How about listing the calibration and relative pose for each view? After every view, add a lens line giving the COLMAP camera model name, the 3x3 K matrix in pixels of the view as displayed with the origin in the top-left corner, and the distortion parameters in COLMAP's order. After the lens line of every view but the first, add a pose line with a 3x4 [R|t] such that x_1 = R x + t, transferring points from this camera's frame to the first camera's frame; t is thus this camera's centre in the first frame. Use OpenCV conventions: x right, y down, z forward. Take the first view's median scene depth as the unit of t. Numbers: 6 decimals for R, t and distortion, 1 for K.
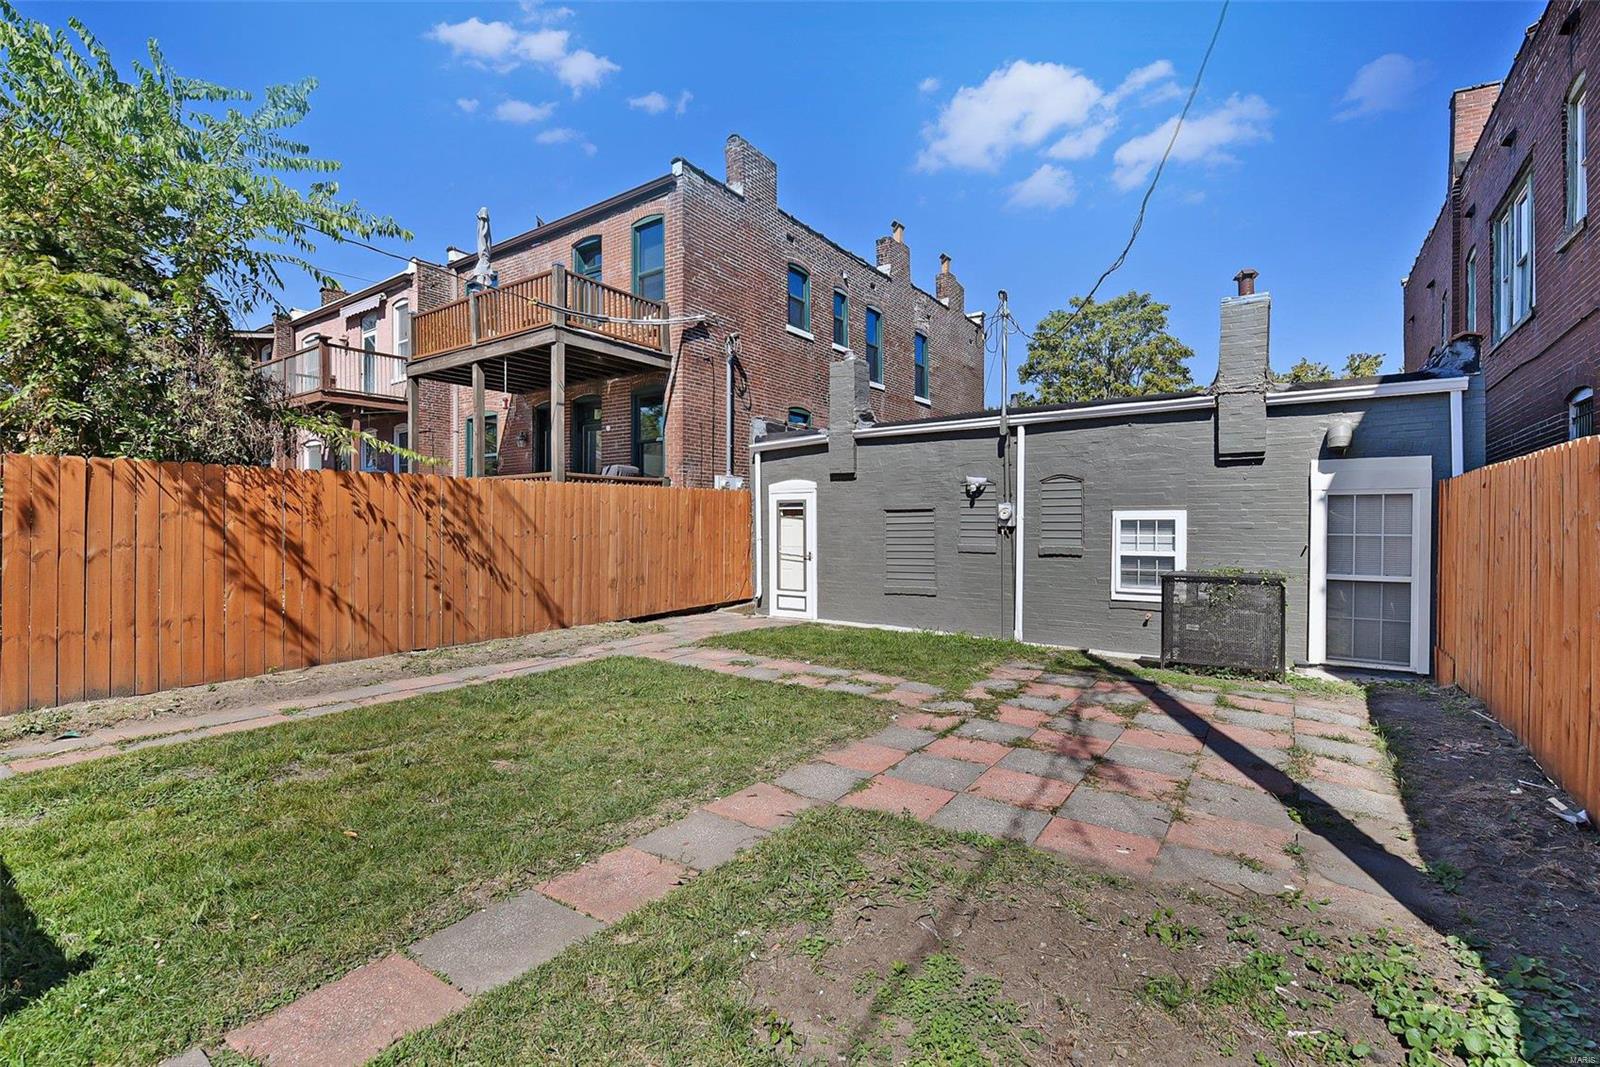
lens RADIAL K [[718.1, 0, 803.0], [0, 718.1, 527.8], [0, 0, 1]] dist [0.001263, -0.009305]
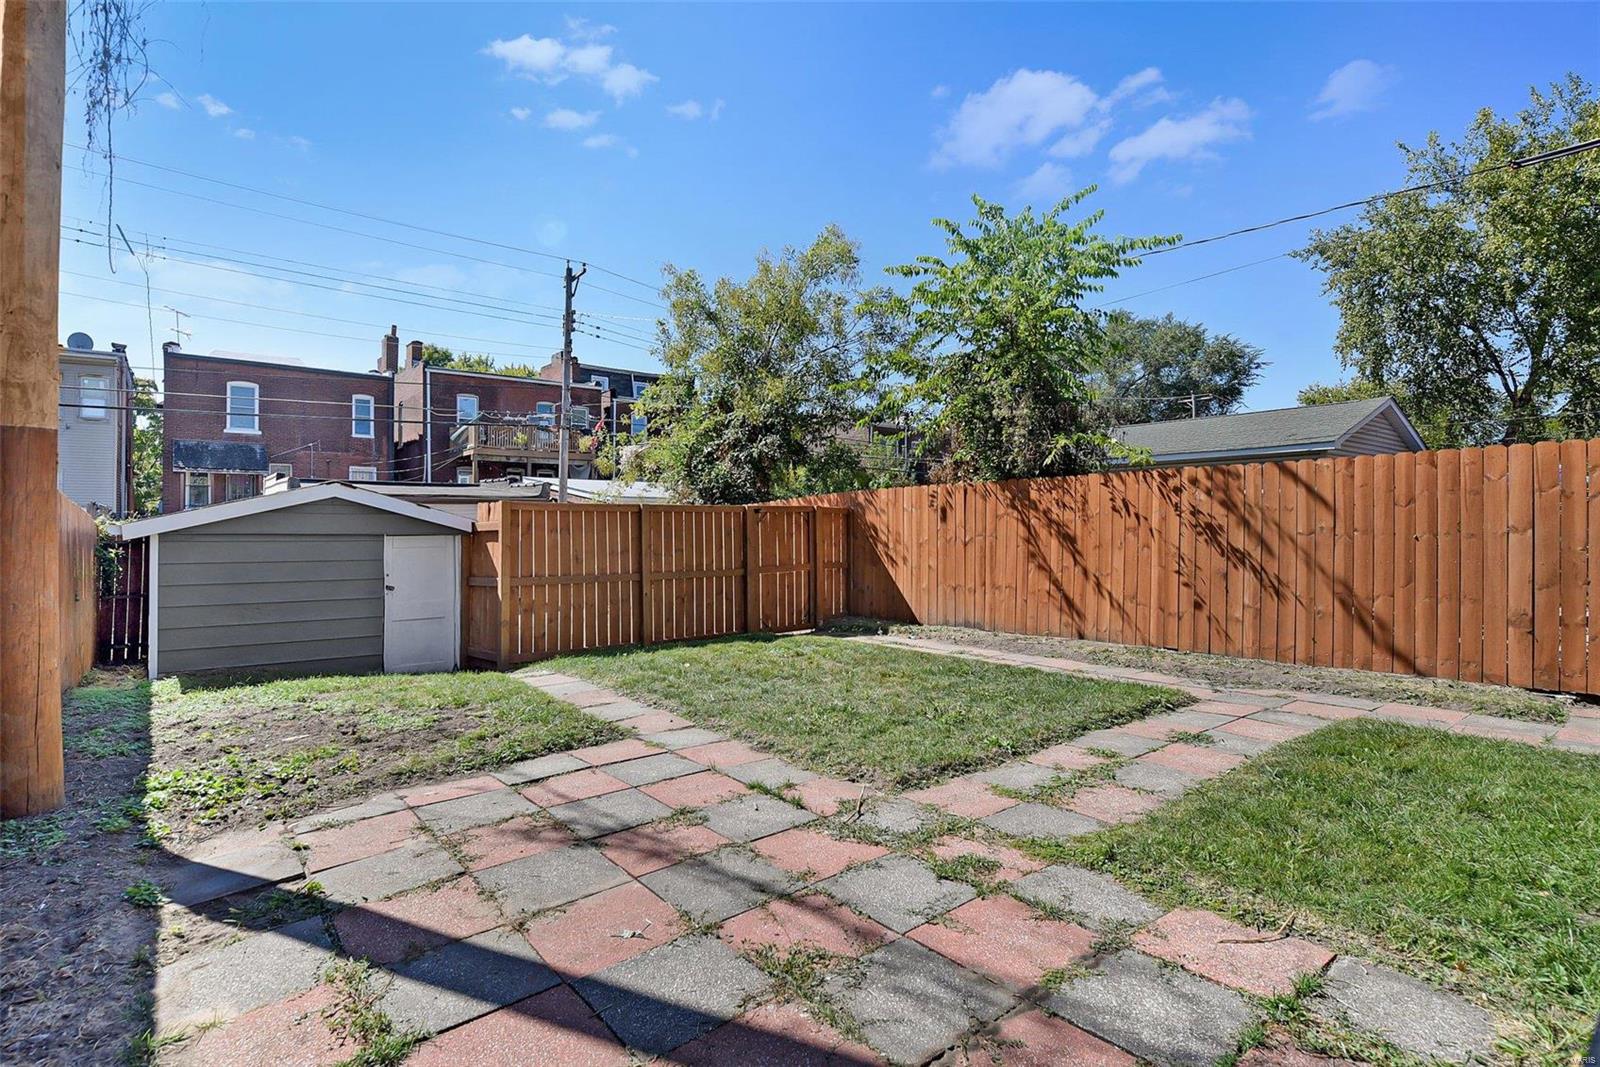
lens RADIAL K [[799.2, 0, 806.6], [0, 799.2, 530.6], [0, 0, 1]] dist [0.012003, -0.010964]
pose [[-0.292442, 0.006335, -0.956262, 0.793137], [0.000840, 0.999979, 0.006368, 0.003853], [0.956283, 0.001059, -0.292442, 1.028839]]
